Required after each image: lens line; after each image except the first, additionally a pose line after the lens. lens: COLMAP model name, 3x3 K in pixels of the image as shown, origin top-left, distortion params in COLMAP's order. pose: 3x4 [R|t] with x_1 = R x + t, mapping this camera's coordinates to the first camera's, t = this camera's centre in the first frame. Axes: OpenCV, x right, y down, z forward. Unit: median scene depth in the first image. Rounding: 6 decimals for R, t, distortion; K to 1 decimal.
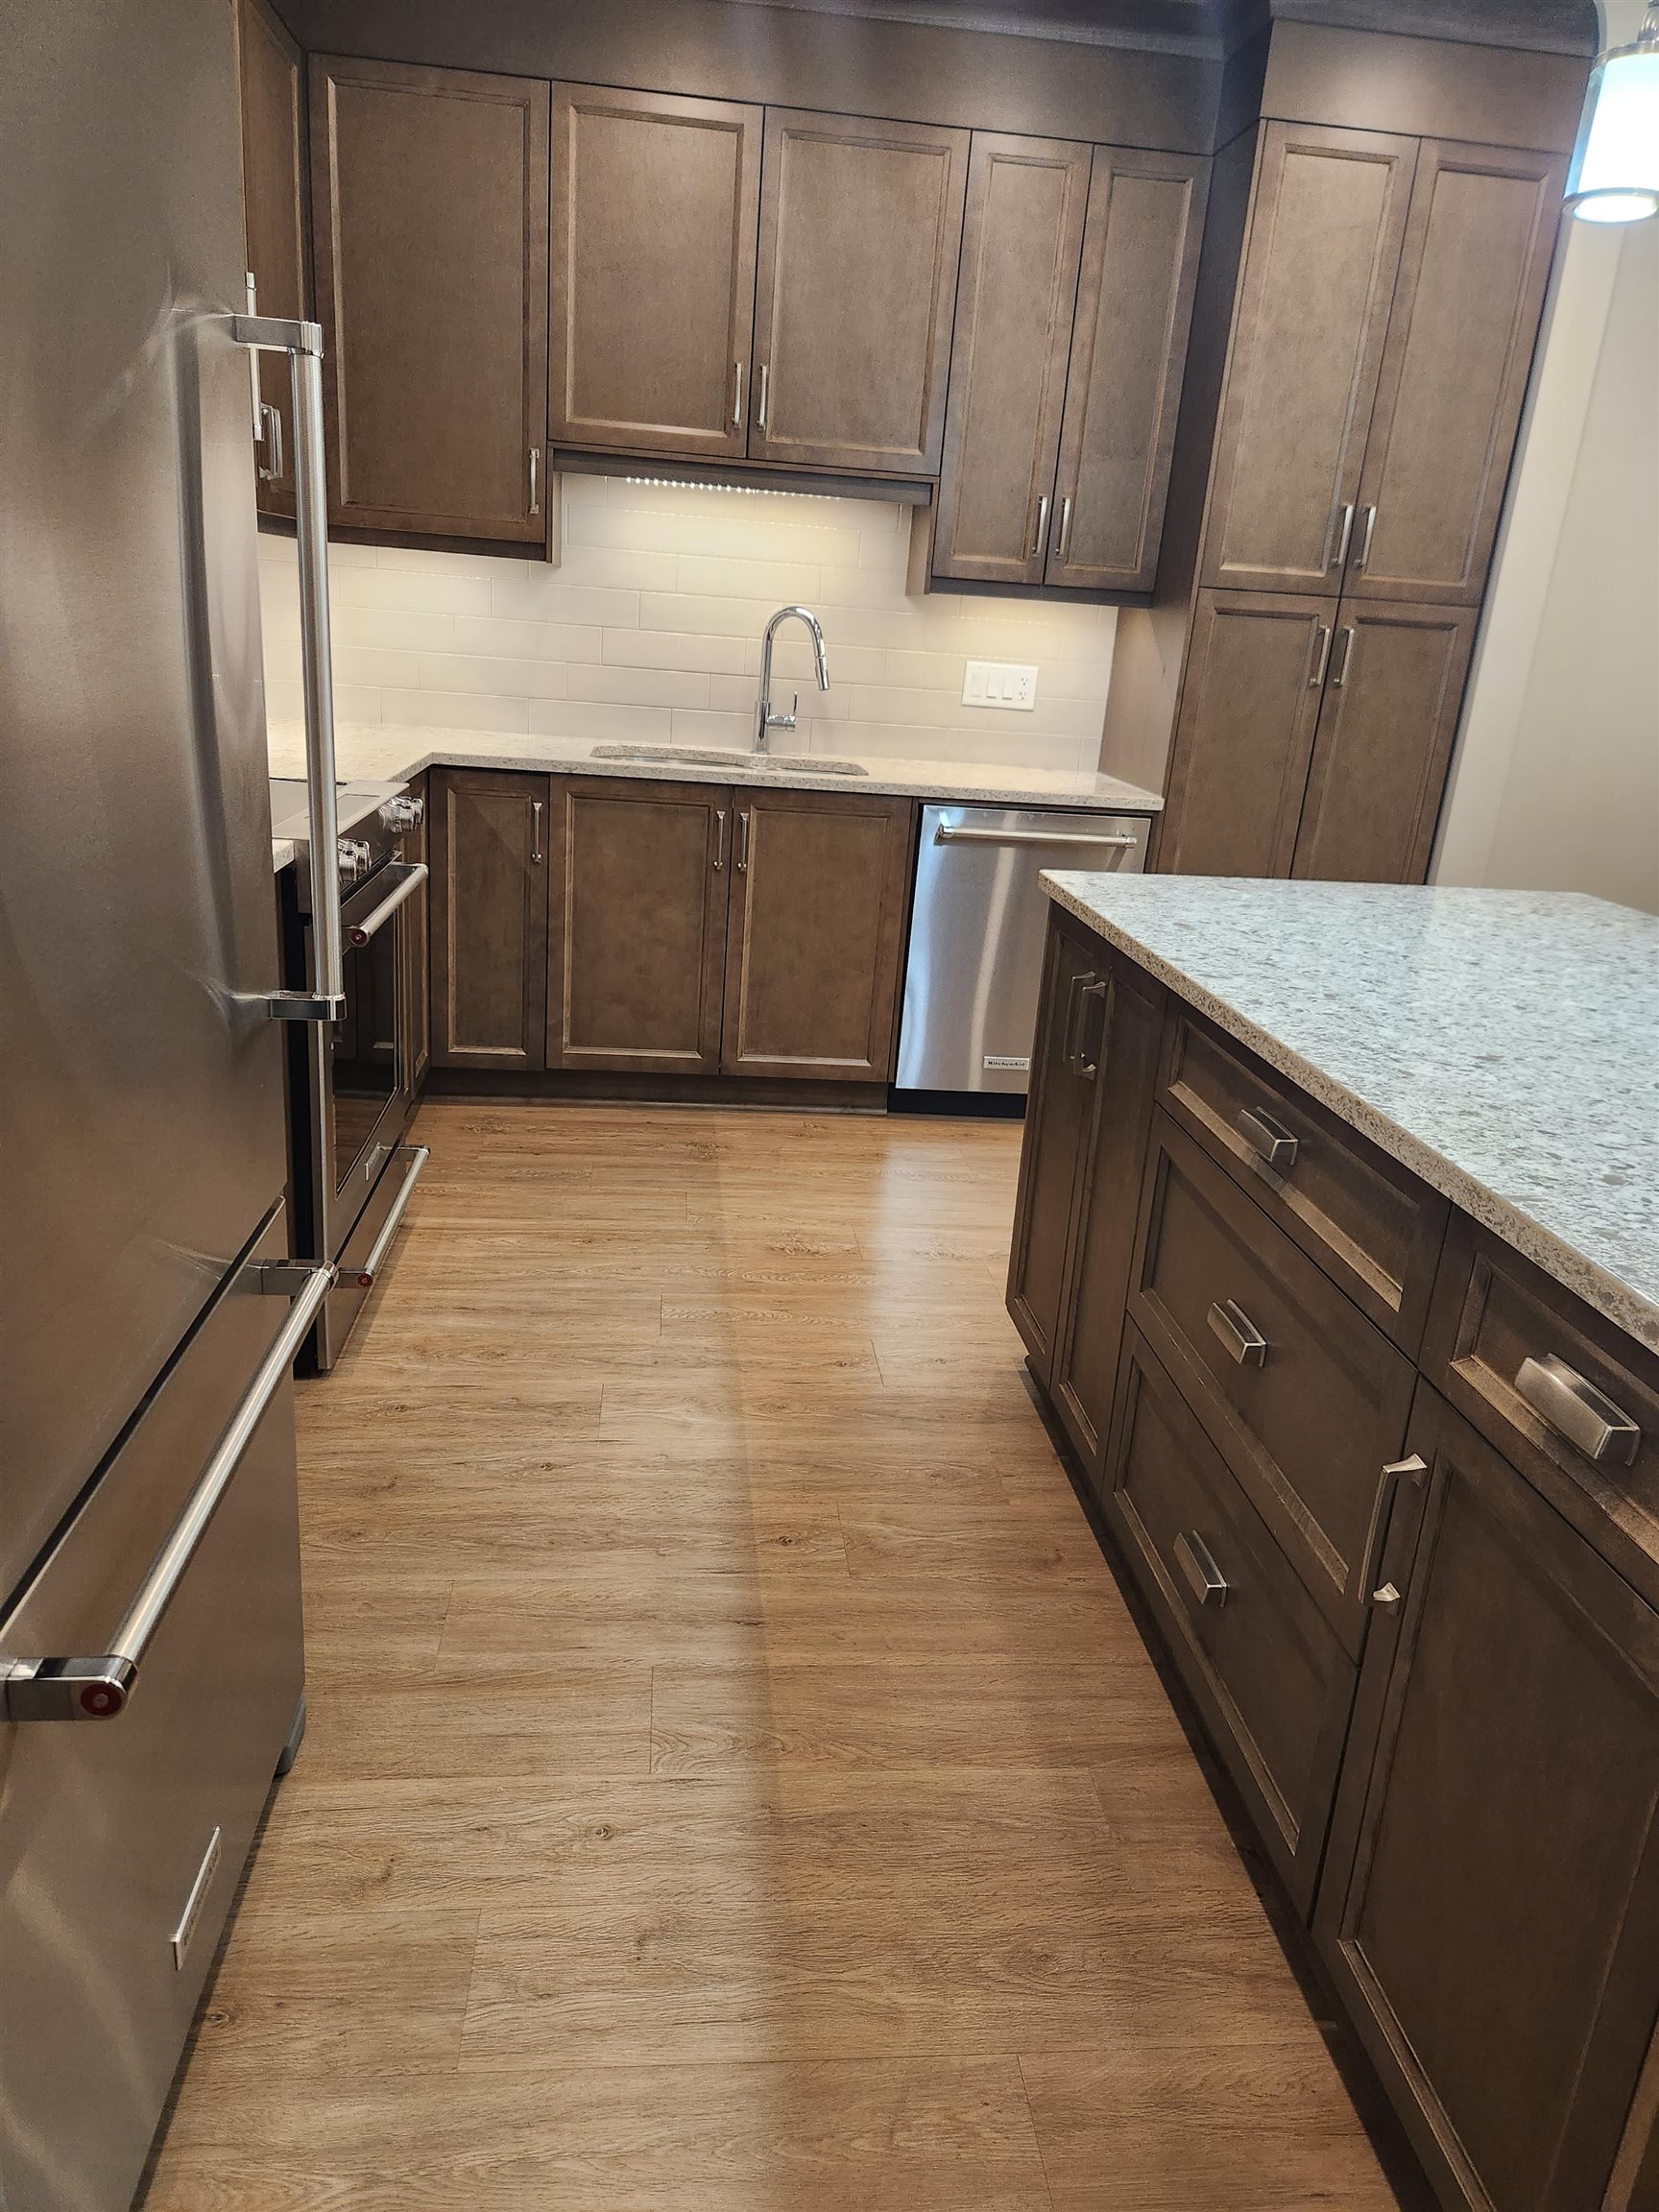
lens RADIAL K [[1479.8, 0, 829.5], [0, 1479.8, 1106.0], [0, 0, 1]] dist [0.002980, -0.003577]
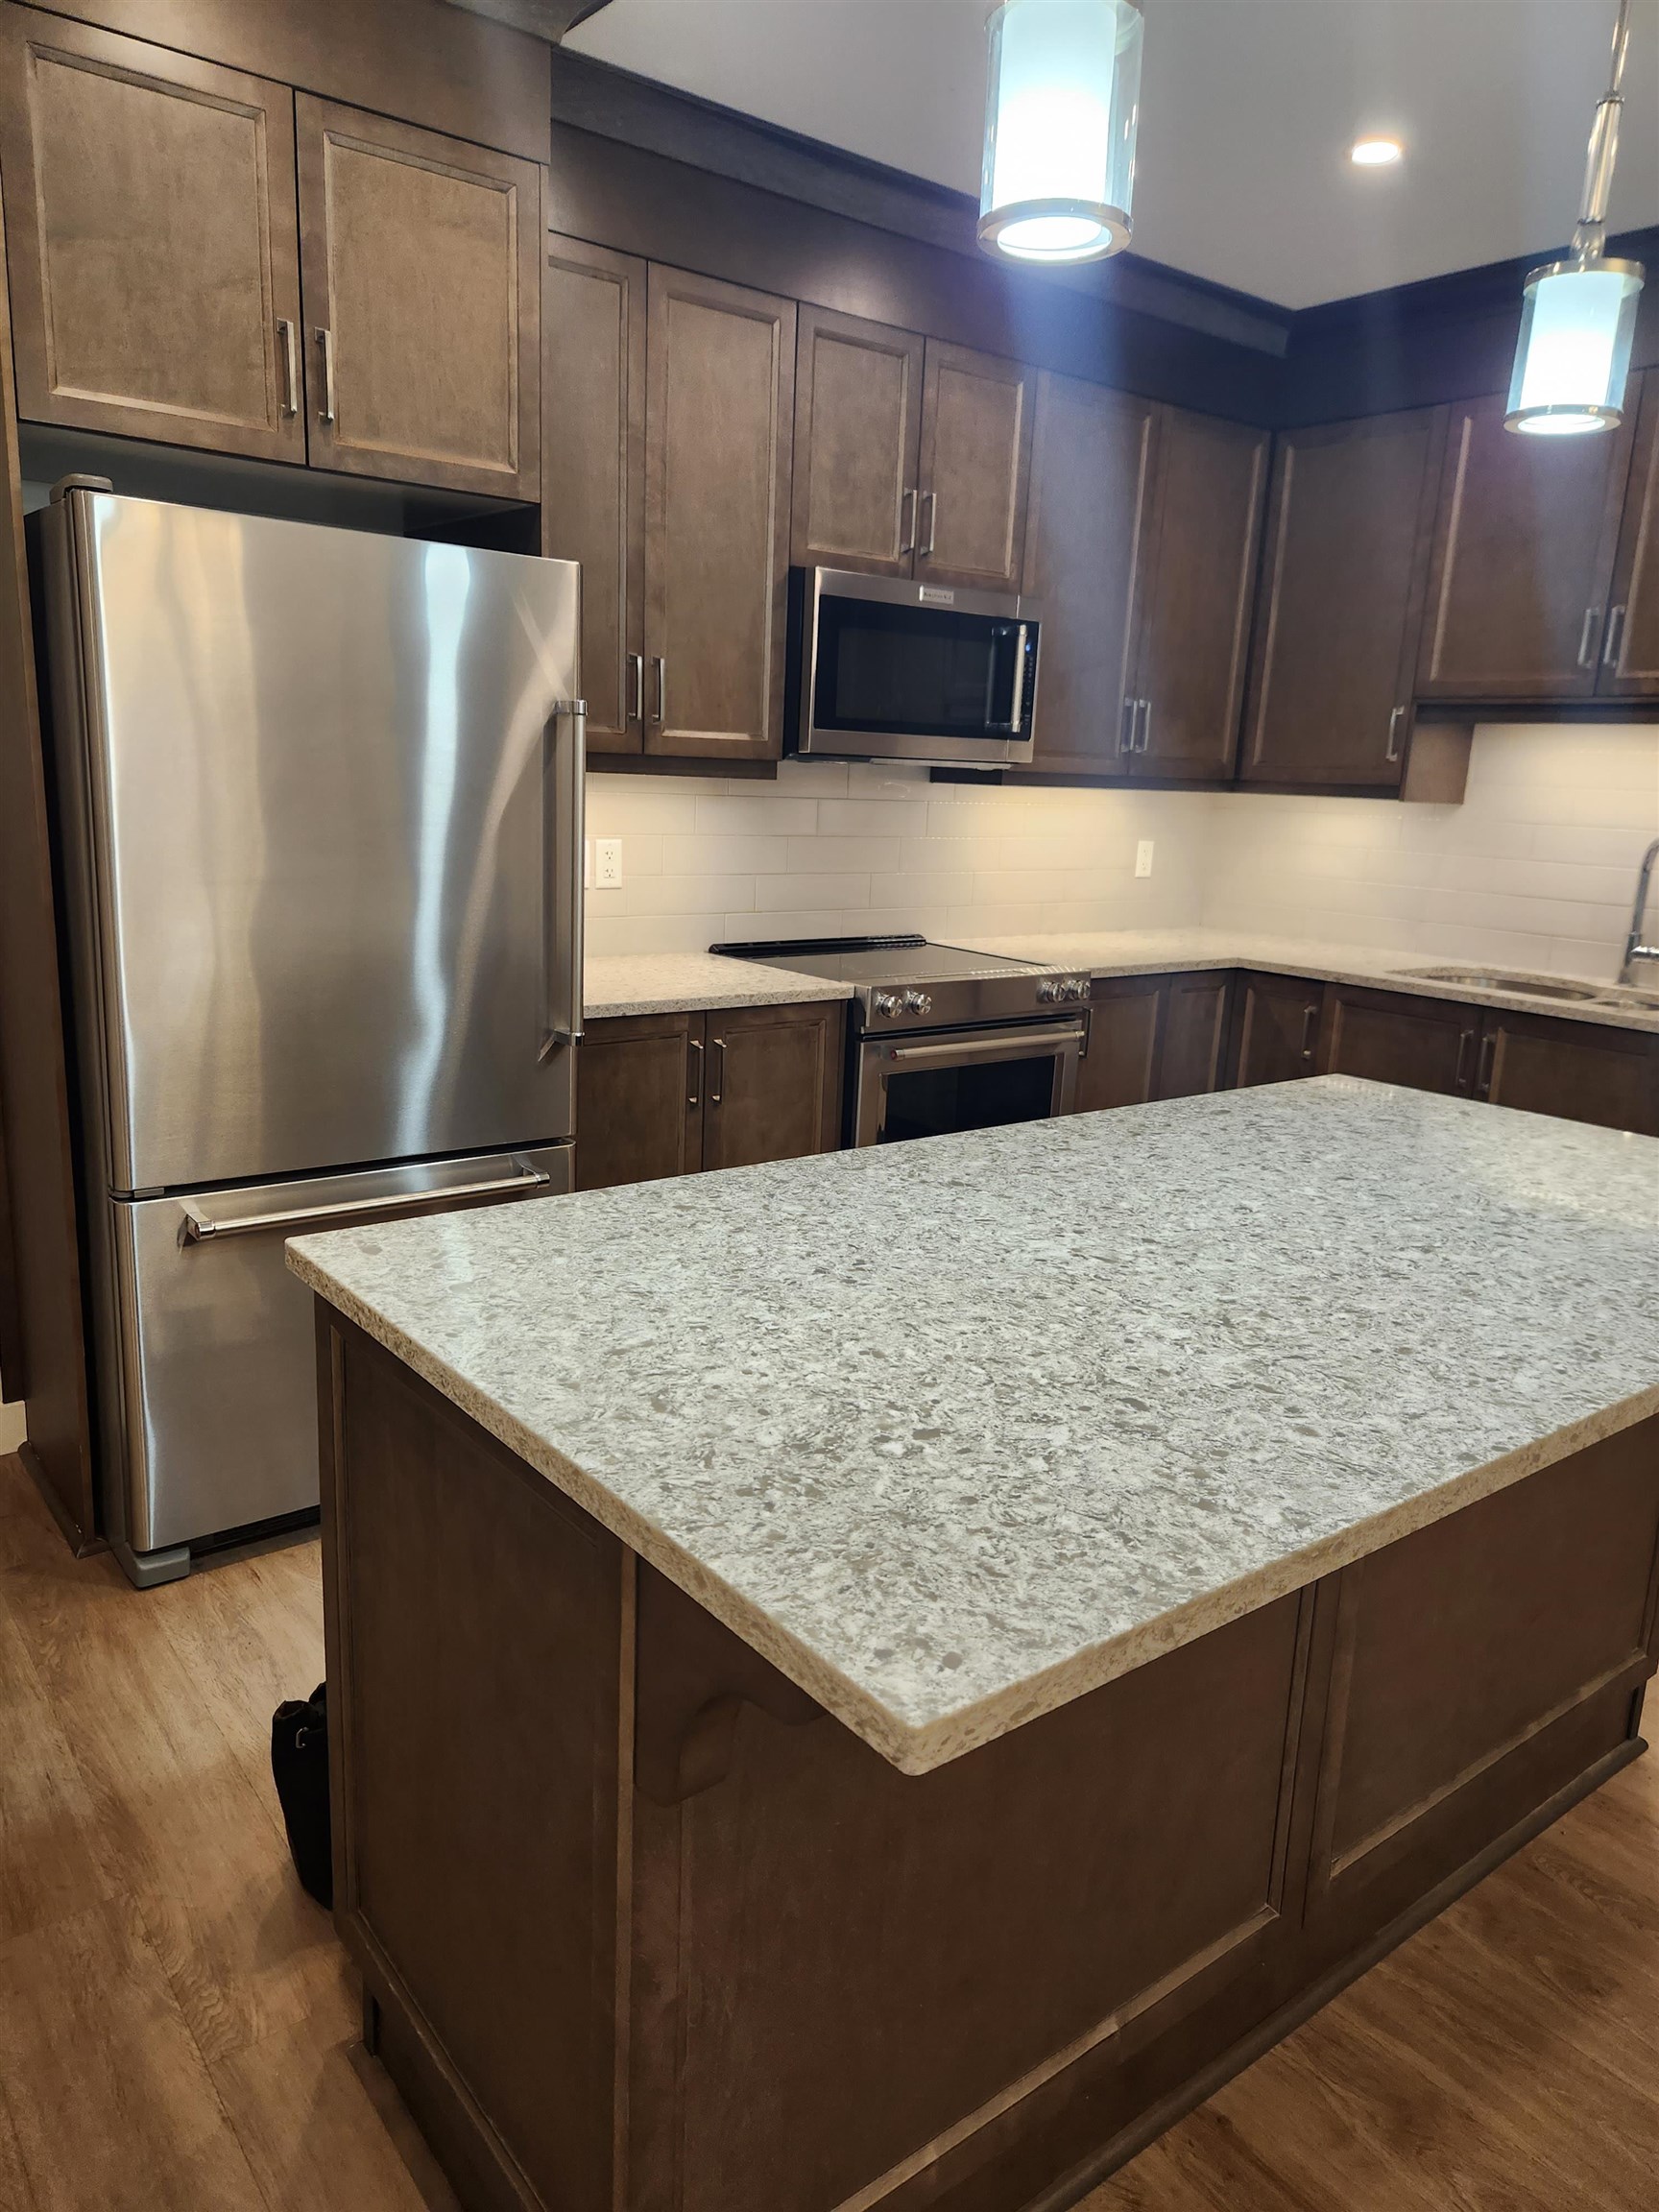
lens RADIAL K [[1479.8, 0, 829.5], [0, 1479.8, 1106.0], [0, 0, 1]] dist [0.002980, -0.003577]
pose [[0.521730, 0.136981, -0.842042, 0.605744], [-0.266644, 0.963758, -0.008432, -0.023468], [0.810370, 0.228925, 0.539346, 0.109768]]
